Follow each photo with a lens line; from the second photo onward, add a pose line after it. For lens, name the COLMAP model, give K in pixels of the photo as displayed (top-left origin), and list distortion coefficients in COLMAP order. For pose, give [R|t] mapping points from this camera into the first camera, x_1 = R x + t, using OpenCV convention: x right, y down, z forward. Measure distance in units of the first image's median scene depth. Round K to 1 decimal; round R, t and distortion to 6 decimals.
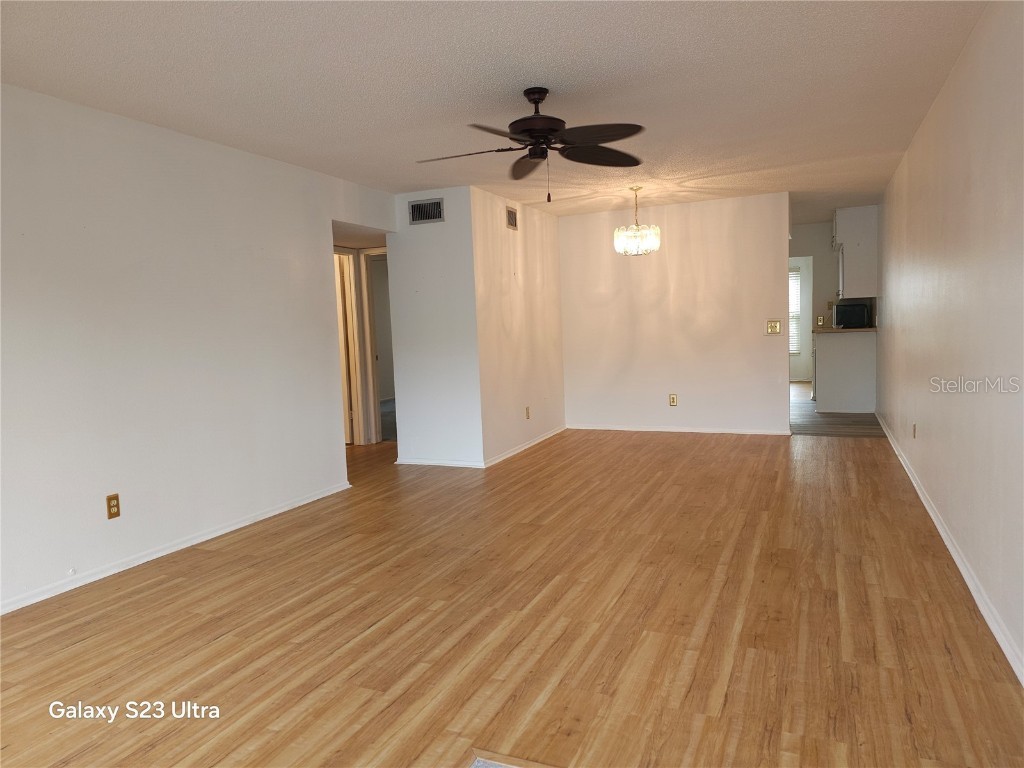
lens RADIAL K [[689.3, 0, 521.7], [0, 689.3, 363.5], [0, 0, 1]] dist [0.067661, -0.054192]
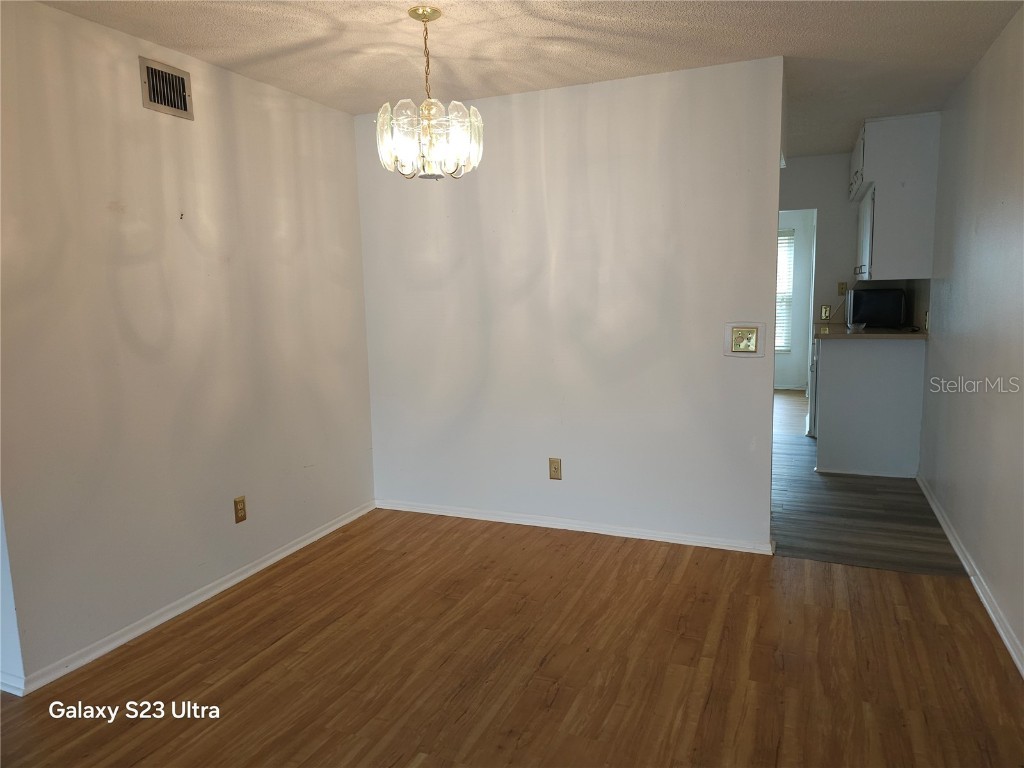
lens RADIAL K [[689.3, 0, 530.2], [0, 689.3, 358.0], [0, 0, 1]] dist [0.067661, -0.054192]
pose [[0.999506, 0.014686, 0.027791, 0.230413], [-0.015849, 0.998988, 0.042100, -0.067646], [-0.027145, -0.042520, 0.998727, 0.597953]]
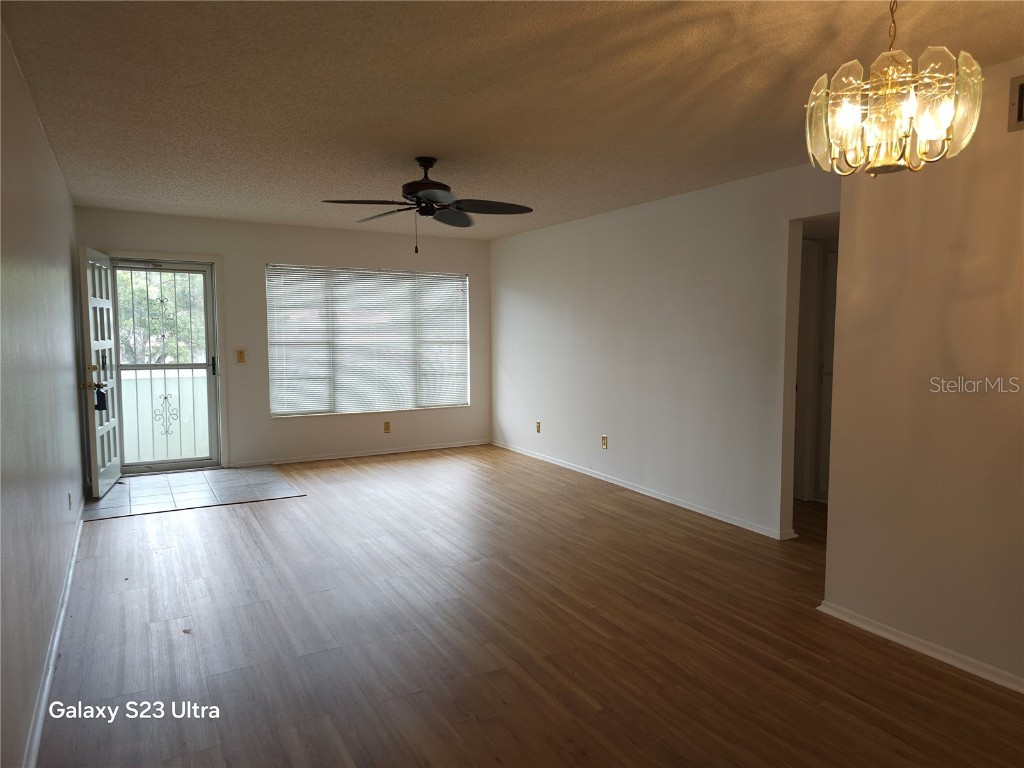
lens RADIAL K [[689.3, 0, 531.7], [0, 689.3, 379.4], [0, 0, 1]] dist [0.067661, -0.054192]
pose [[-0.592610, 0.091930, -0.800226, 0.549673], [-0.032267, 0.989959, 0.137622, -0.111997], [0.804843, 0.107377, -0.583693, 1.156887]]
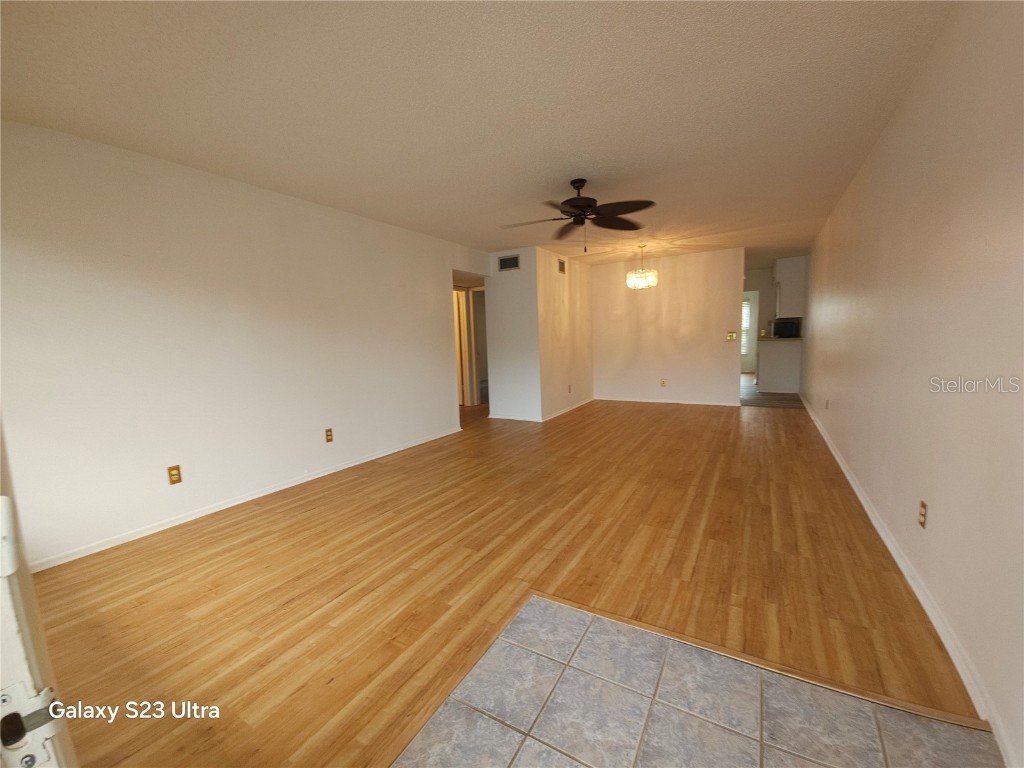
lens RADIAL K [[419.4, 0, 516.4], [0, 419.4, 379.6], [0, 0, 1]] dist [0.007929, -0.003218]
pose [[0.992750, 0.017705, -0.118889, 0.001730], [-0.012128, 0.998799, 0.047469, 0.006289], [0.119587, -0.045683, 0.991772, 0.017290]]
